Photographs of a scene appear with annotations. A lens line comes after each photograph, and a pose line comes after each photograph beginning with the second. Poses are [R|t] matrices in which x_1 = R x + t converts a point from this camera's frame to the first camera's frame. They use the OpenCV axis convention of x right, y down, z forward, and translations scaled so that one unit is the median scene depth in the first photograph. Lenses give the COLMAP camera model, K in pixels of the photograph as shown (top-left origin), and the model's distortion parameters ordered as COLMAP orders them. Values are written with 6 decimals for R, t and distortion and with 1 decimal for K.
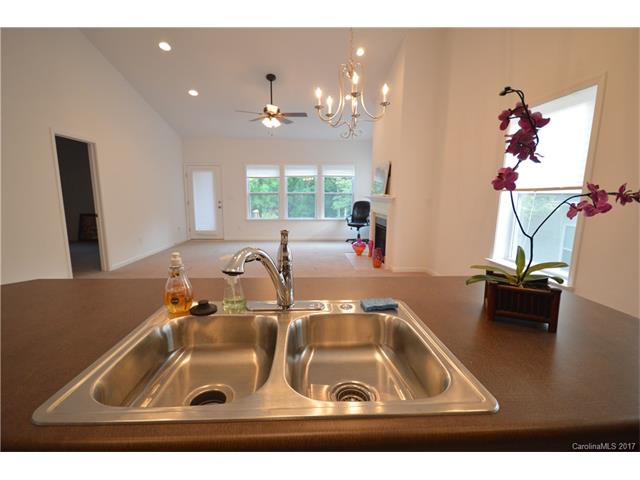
lens RADIAL K [[294.1, 0, 320.0], [0, 294.1, 240.0], [0, 0, 1]] dist [-0.000804, -0.000145]
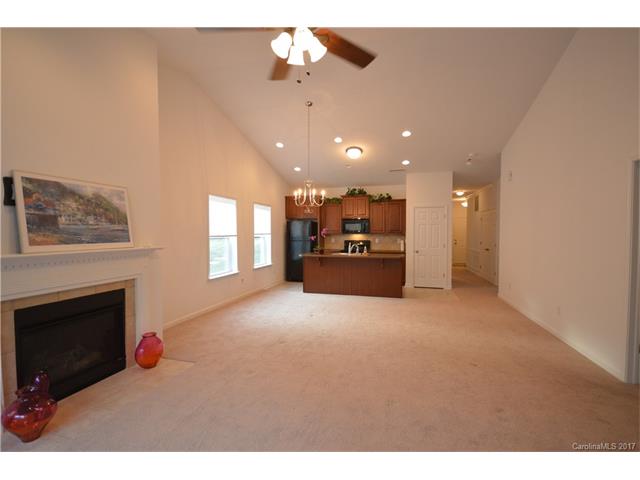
lens RADIAL K [[294.1, 0, 320.0], [0, 294.1, 240.0], [0, 0, 1]] dist [-0.000804, -0.000145]
pose [[-0.944041, -0.016915, 0.329393, -0.211657], [0.042060, 0.984357, 0.171094, -0.159447], [-0.327135, 0.175374, -0.928562, 0.919459]]
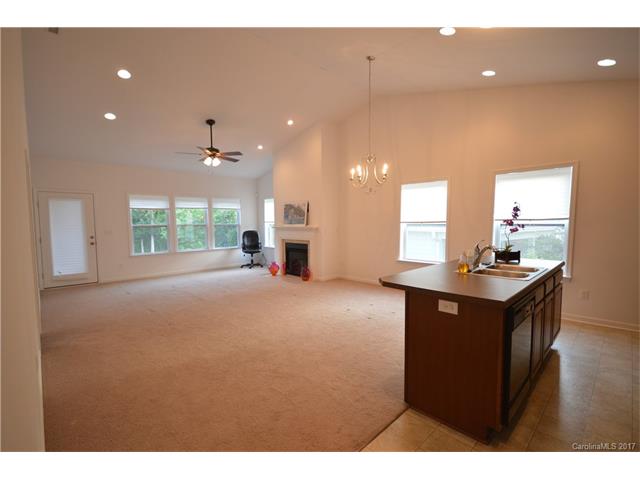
lens RADIAL K [[294.1, 0, 320.0], [0, 294.1, 240.0], [0, 0, 1]] dist [-0.000804, -0.000145]
pose [[0.753300, -0.052281, 0.655596, -0.404429], [0.114623, 0.992016, -0.052595, -0.005191], [-0.647612, 0.114766, 0.753278, -0.032545]]
